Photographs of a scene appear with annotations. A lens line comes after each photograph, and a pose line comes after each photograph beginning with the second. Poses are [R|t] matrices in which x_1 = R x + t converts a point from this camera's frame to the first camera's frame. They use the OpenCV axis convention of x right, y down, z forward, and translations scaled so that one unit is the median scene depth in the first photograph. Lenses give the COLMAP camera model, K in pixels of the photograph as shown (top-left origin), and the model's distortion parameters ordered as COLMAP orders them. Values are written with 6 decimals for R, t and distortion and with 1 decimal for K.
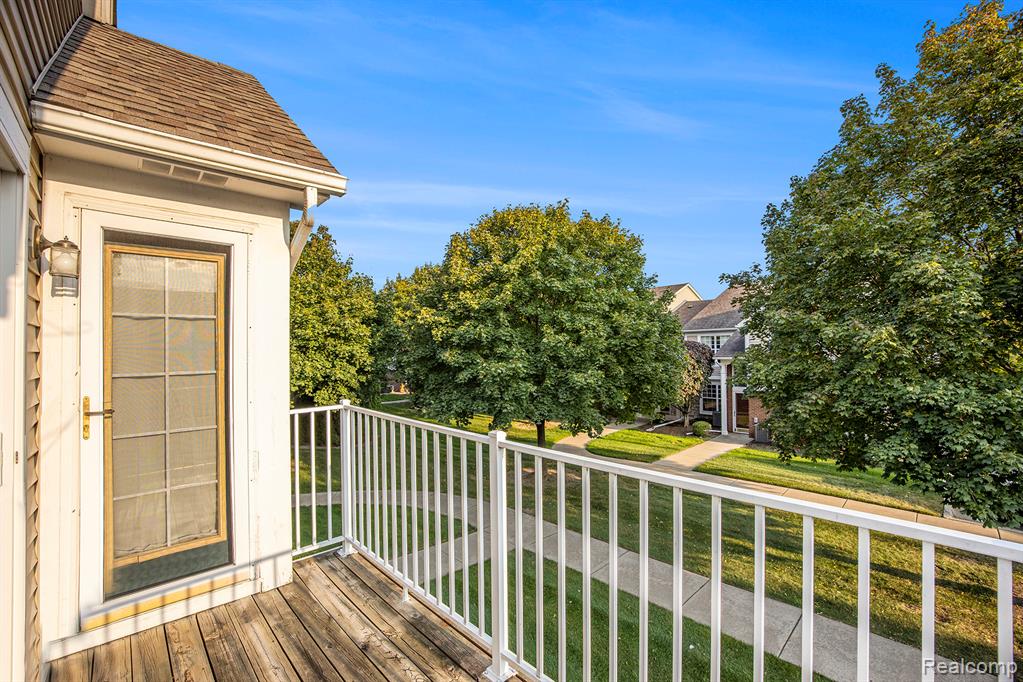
lens RADIAL K [[434.9, 0, 526.6], [0, 434.9, 344.0], [0, 0, 1]] dist [-0.015702, -0.000113]
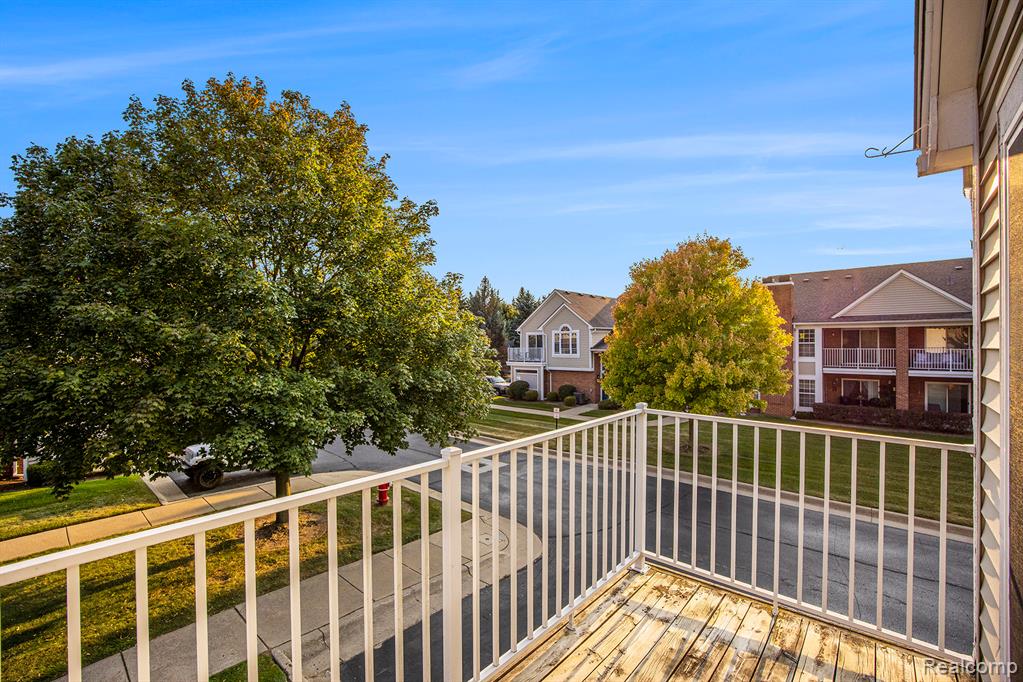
lens RADIAL K [[434.9, 0, 526.6], [0, 434.9, 344.0], [0, 0, 1]] dist [-0.015702, -0.000113]
pose [[-0.108882, 0.009013, 0.994014, -0.258925], [-0.009687, 0.999902, -0.010127, -0.002458], [-0.994007, -0.010732, -0.108784, 0.247566]]
